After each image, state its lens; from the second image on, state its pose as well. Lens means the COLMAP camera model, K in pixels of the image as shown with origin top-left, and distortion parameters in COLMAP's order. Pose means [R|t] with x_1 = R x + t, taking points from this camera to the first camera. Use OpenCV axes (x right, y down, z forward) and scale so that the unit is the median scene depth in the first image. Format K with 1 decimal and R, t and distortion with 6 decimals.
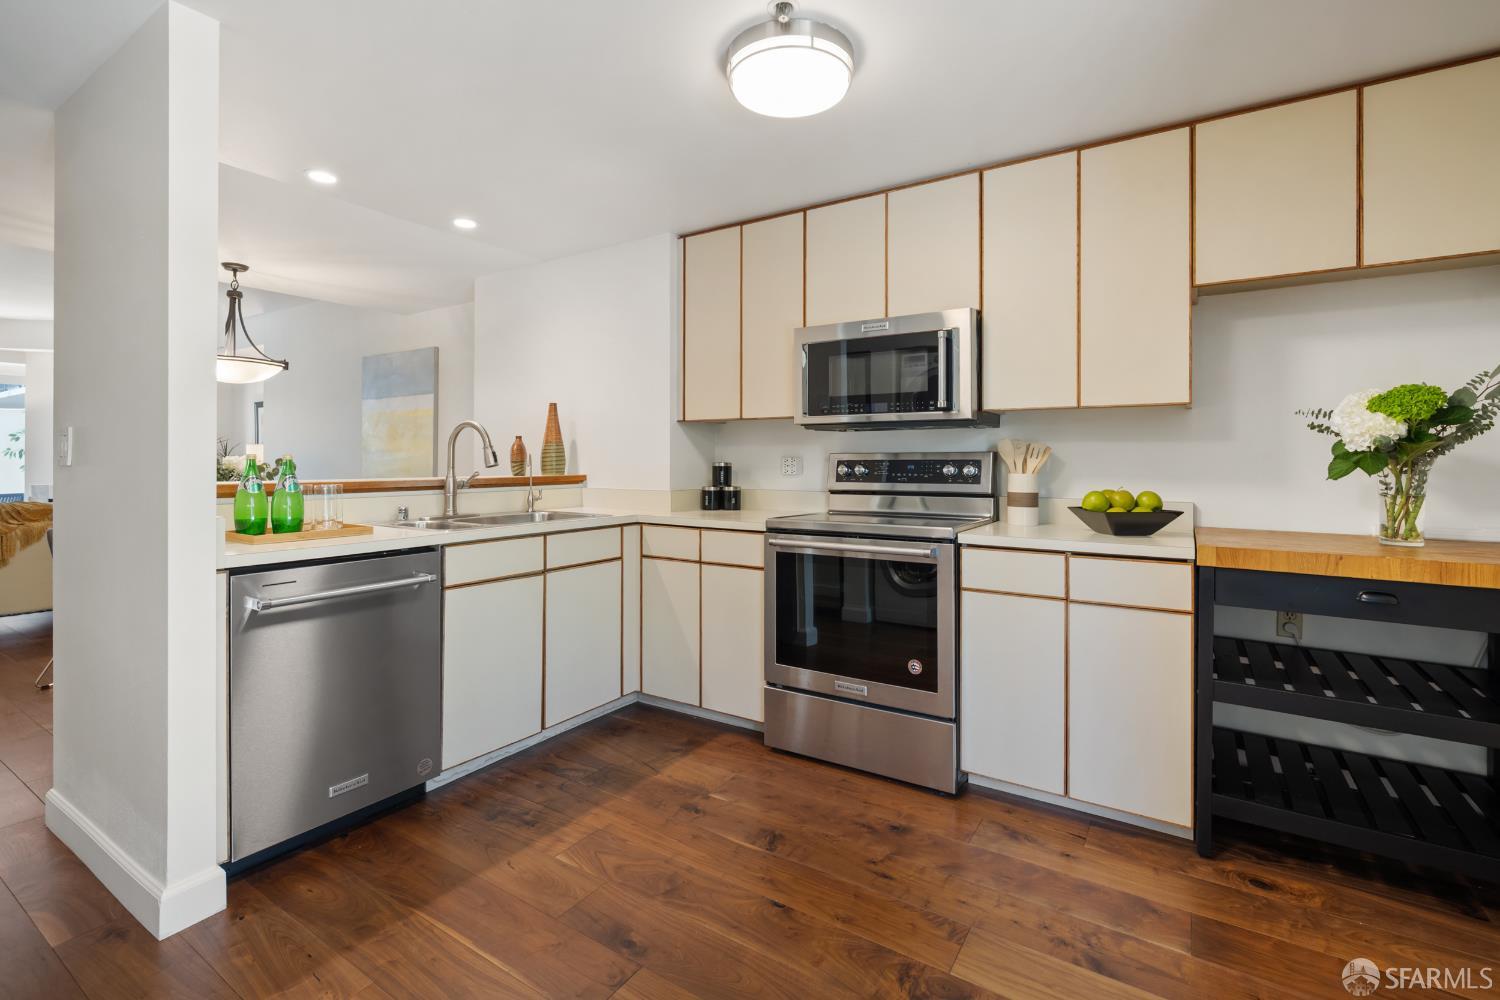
lens RADIAL K [[672.0, 0, 755.5], [0, 672.0, 456.1], [0, 0, 1]] dist [-0.000168, -0.000047]
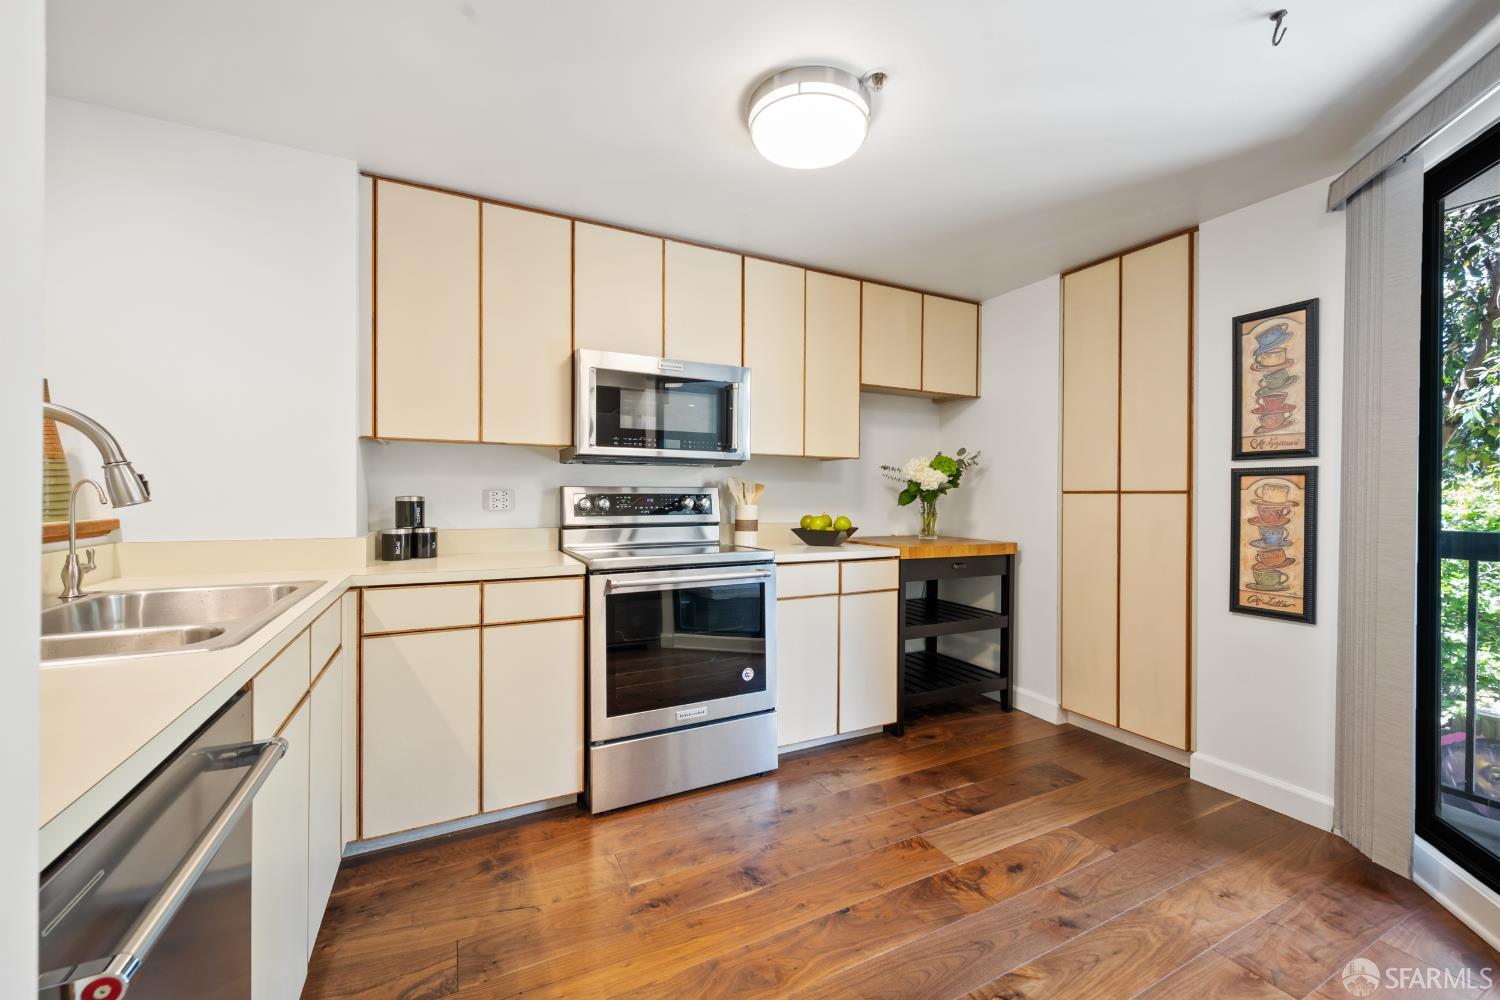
lens RADIAL K [[590.2, 0, 749.0], [0, 590.2, 496.5], [0, 0, 1]] dist [0.000582, 0.000028]
pose [[0.508823, -0.000425, 0.860871, -0.540183], [-0.007454, 0.999960, 0.004899, 0.004517], [-0.860839, -0.008910, 0.508799, 0.419431]]
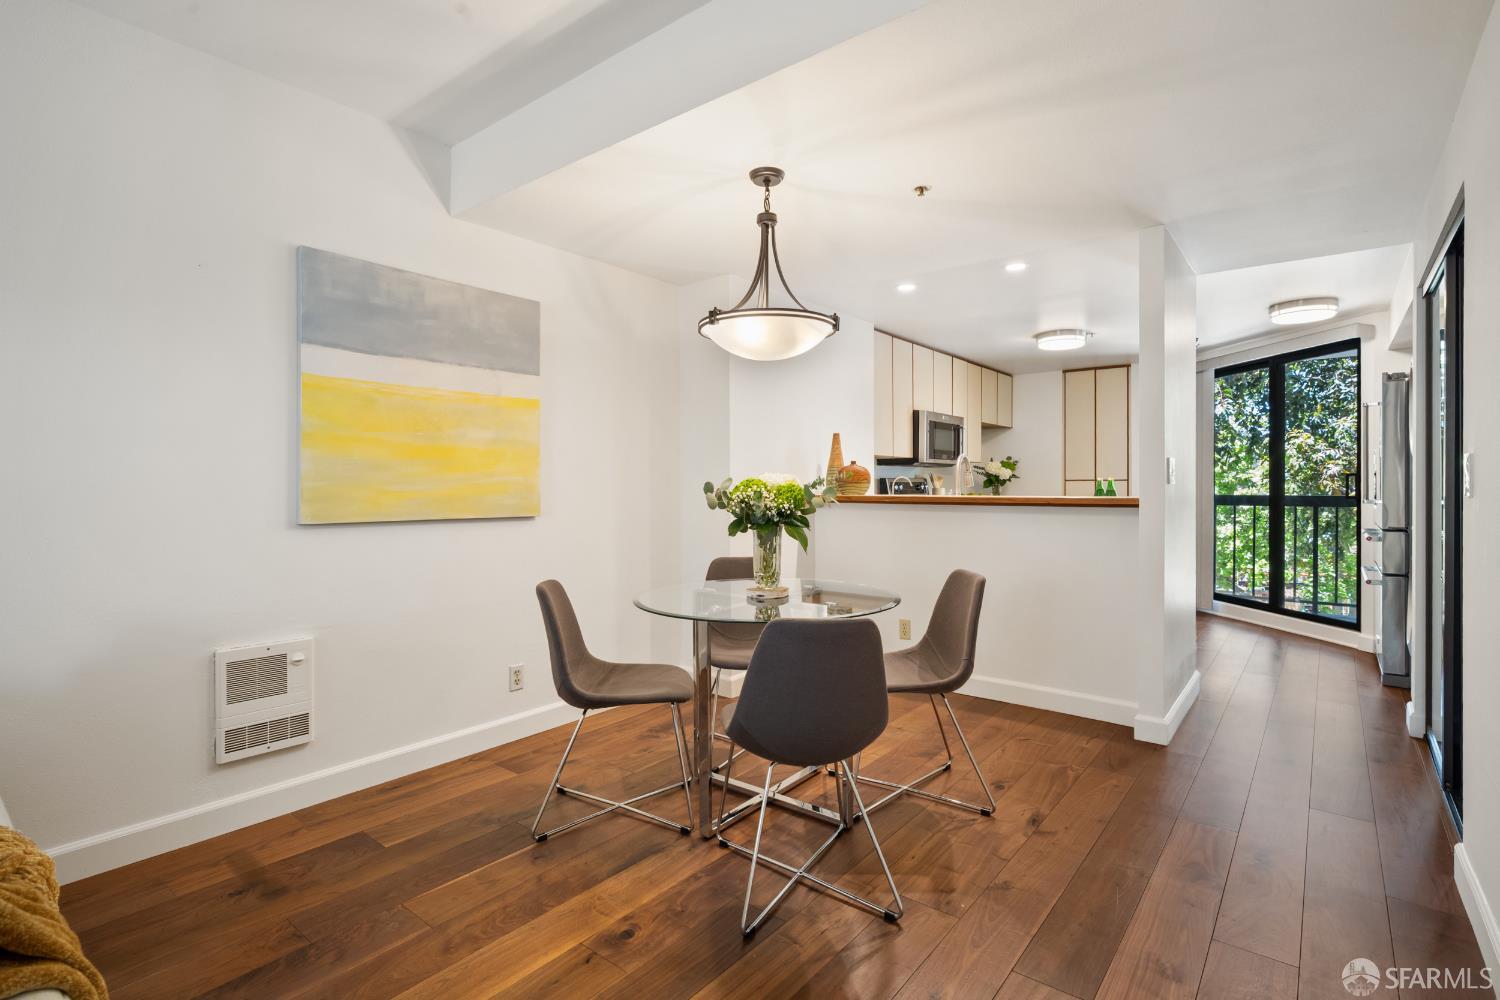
lens RADIAL K [[725.9, 0, 755.0], [0, 725.9, 490.4], [0, 0, 1]] dist [0.004334, 0.000729]
pose [[0.103686, -0.004766, 0.994599, -2.075011], [-0.002113, 0.999985, 0.005012, 0.021884], [-0.994608, -0.002621, 0.103674, 1.329474]]
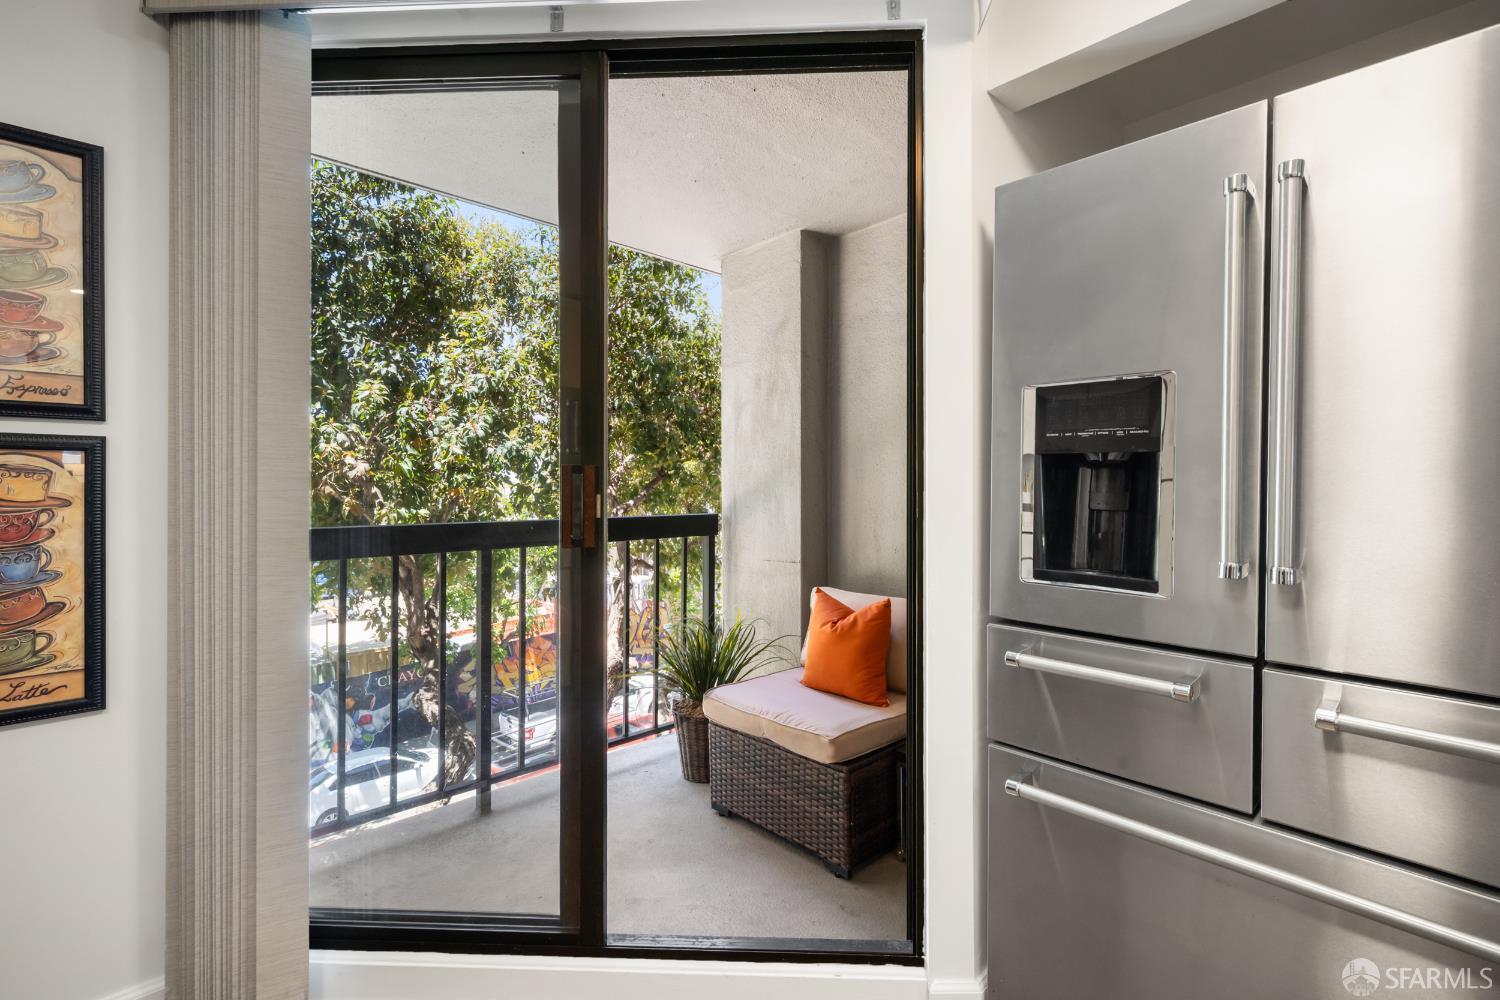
lens RADIAL K [[675.0, 0, 777.4], [0, 675.0, 493.2], [0, 0, 1]] dist [0.000494, 0.000269]
pose [[-0.972691, -0.003953, 0.232072, -0.117521], [-0.003670, 0.999992, 0.001652, 0.003053], [-0.232076, 0.000756, -0.972697, 0.554605]]
